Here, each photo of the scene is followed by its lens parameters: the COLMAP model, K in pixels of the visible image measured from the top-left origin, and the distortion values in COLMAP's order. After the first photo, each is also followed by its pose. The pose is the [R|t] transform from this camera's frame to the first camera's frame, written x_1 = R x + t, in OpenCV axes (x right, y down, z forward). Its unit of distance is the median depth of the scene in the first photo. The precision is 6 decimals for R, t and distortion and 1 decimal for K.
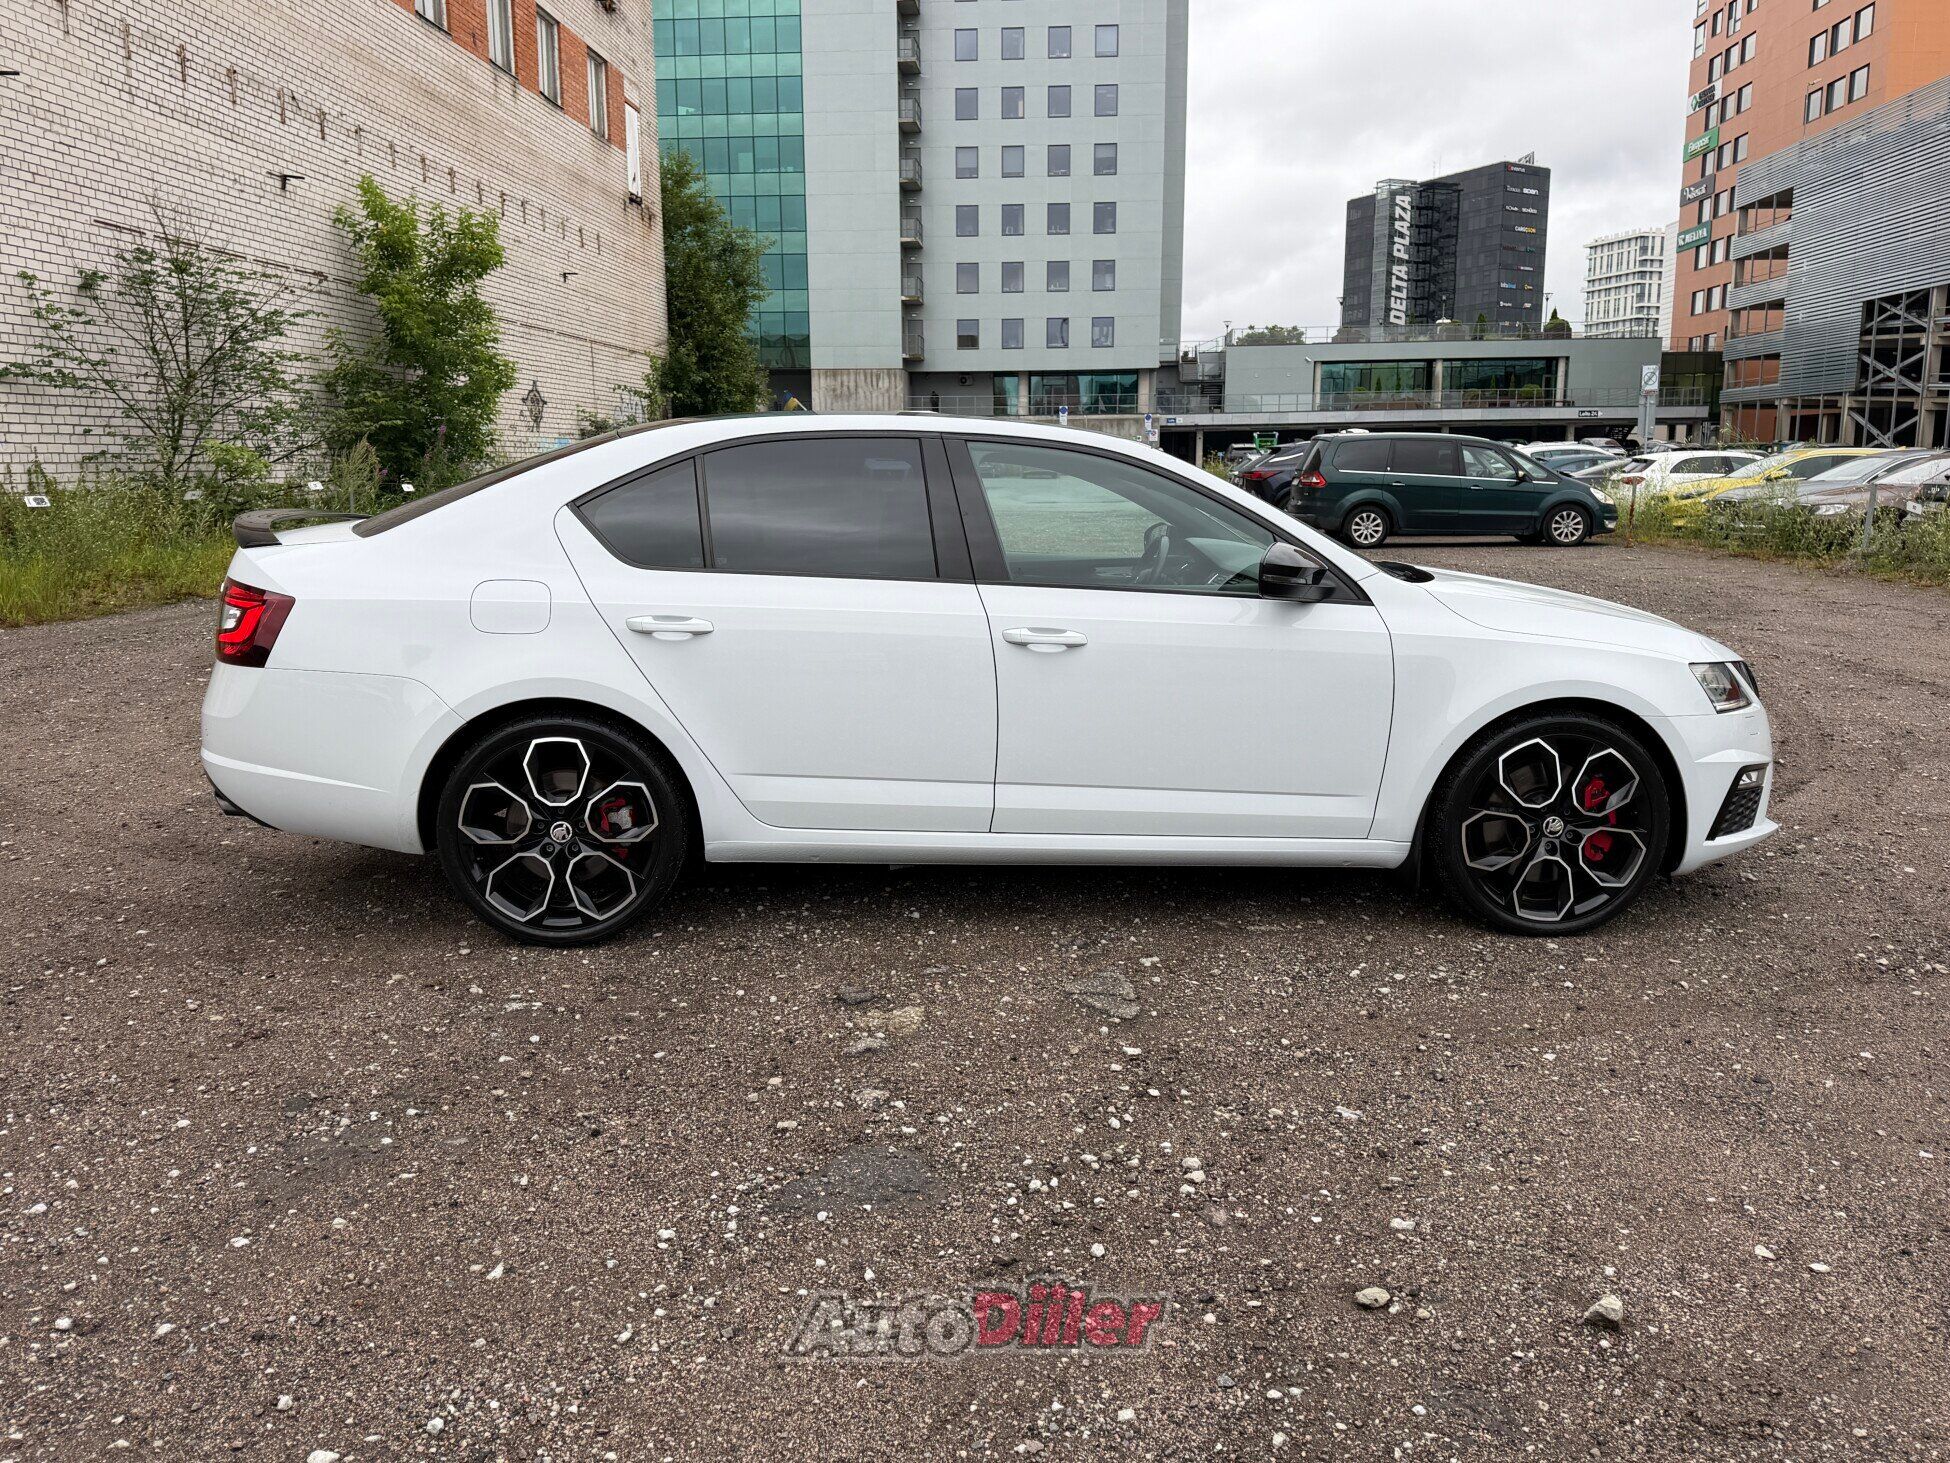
lens RADIAL K [[1553.0, 0, 970.8], [0, 1553.0, 740.9], [0, 0, 1]] dist [0.052679, -0.058800]
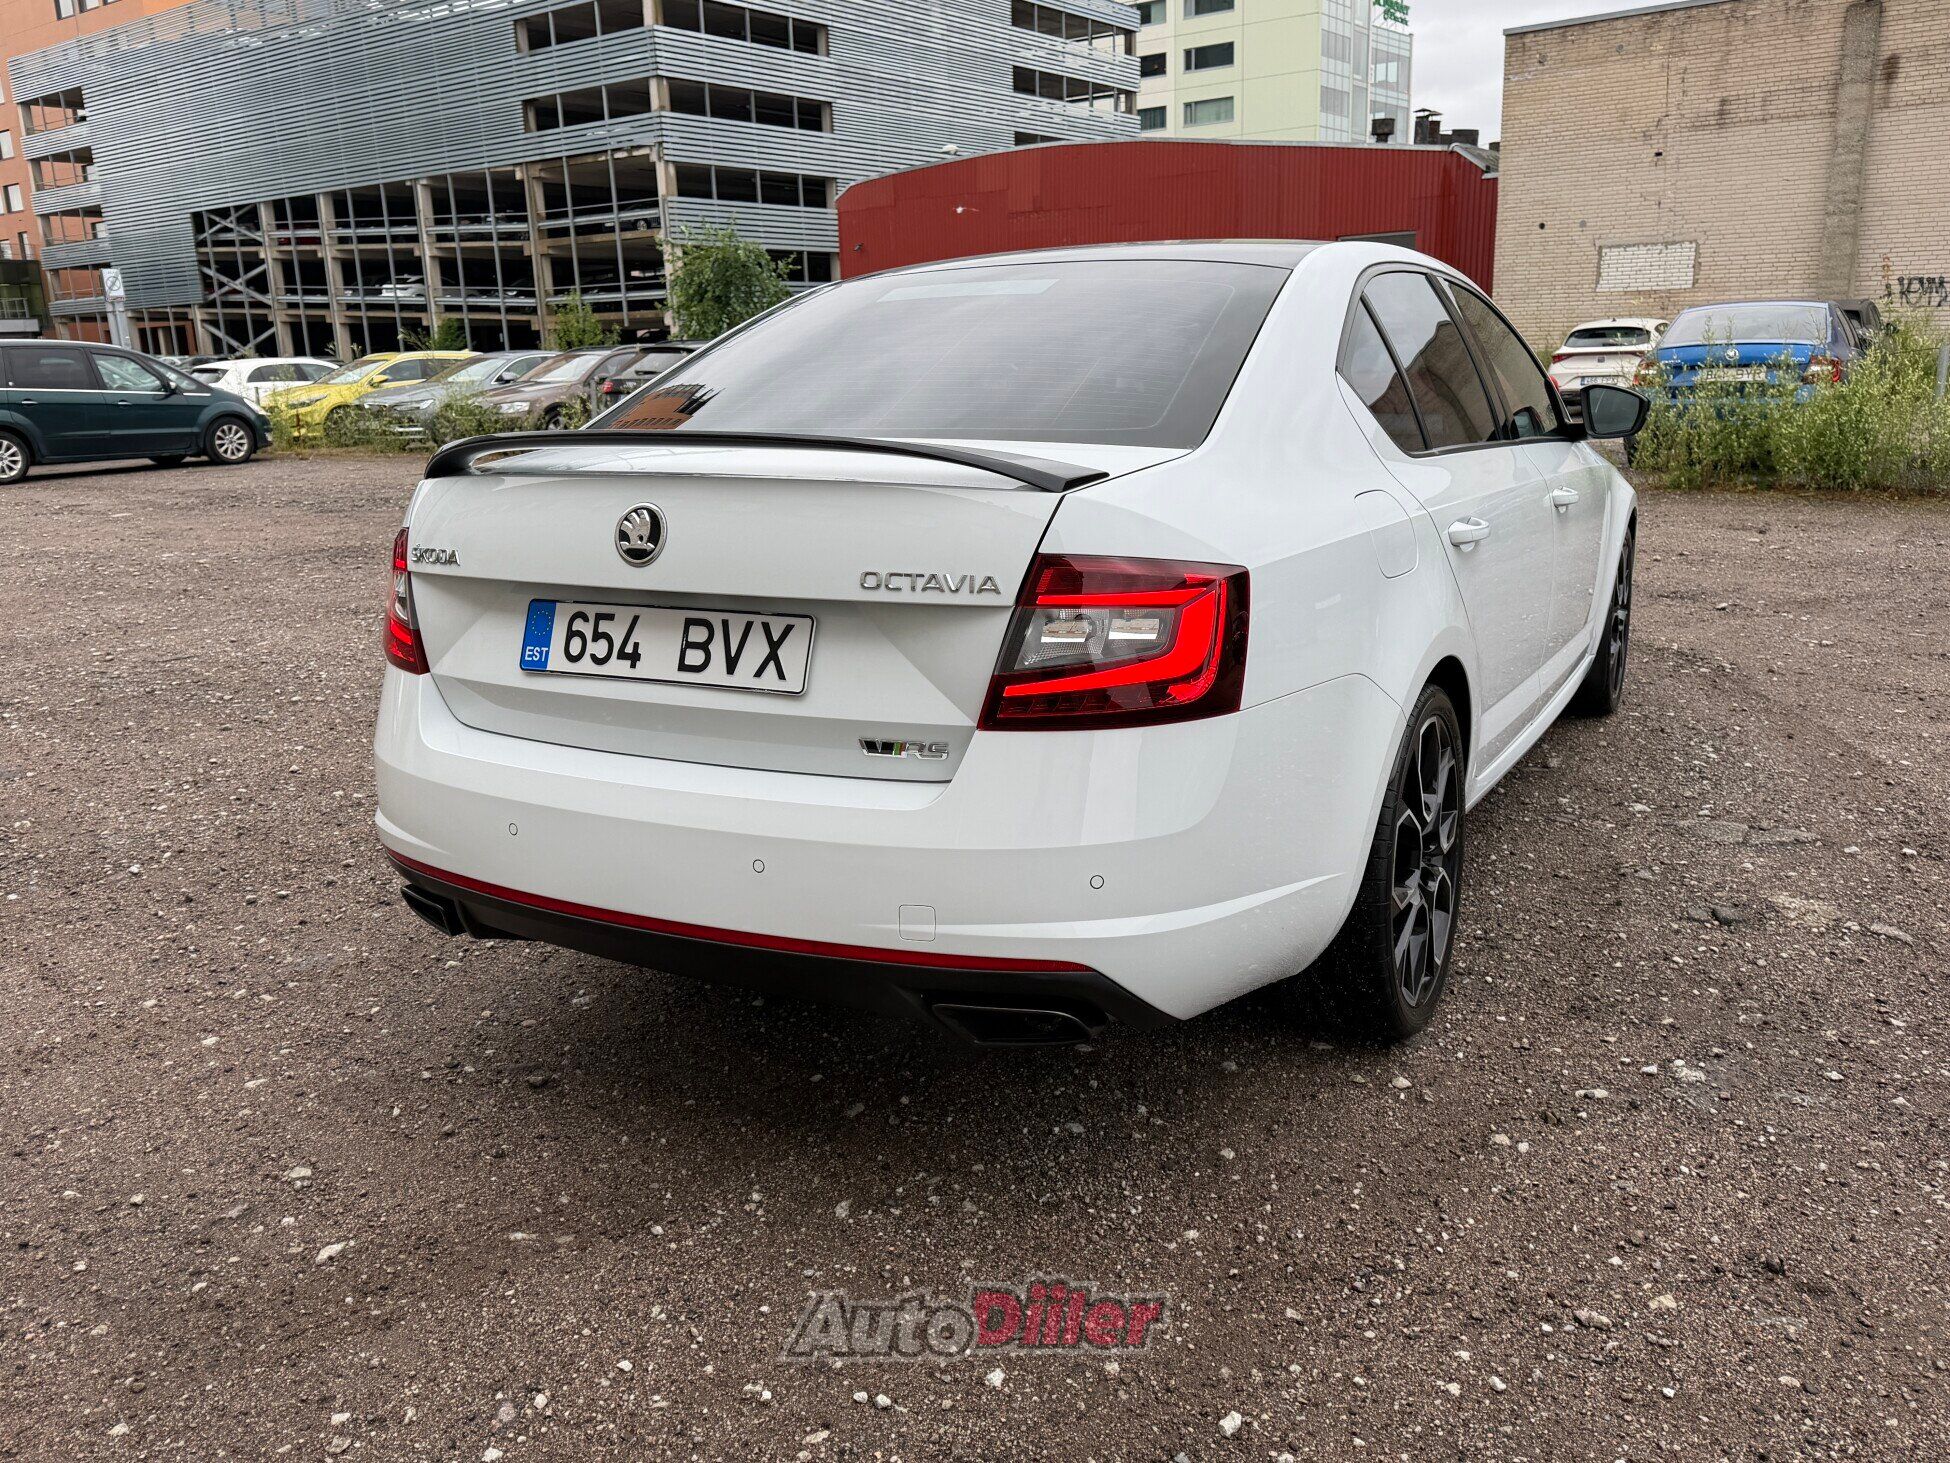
lens RADIAL K [[1553.0, 0, 972.3], [0, 1553.0, 716.9], [0, 0, 1]] dist [0.052679, -0.058800]
pose [[0.515878, -0.212292, 0.829941, -0.076228], [0.182663, 0.973787, 0.135547, -0.010803], [-0.836961, 0.081673, 0.541133, 0.065503]]
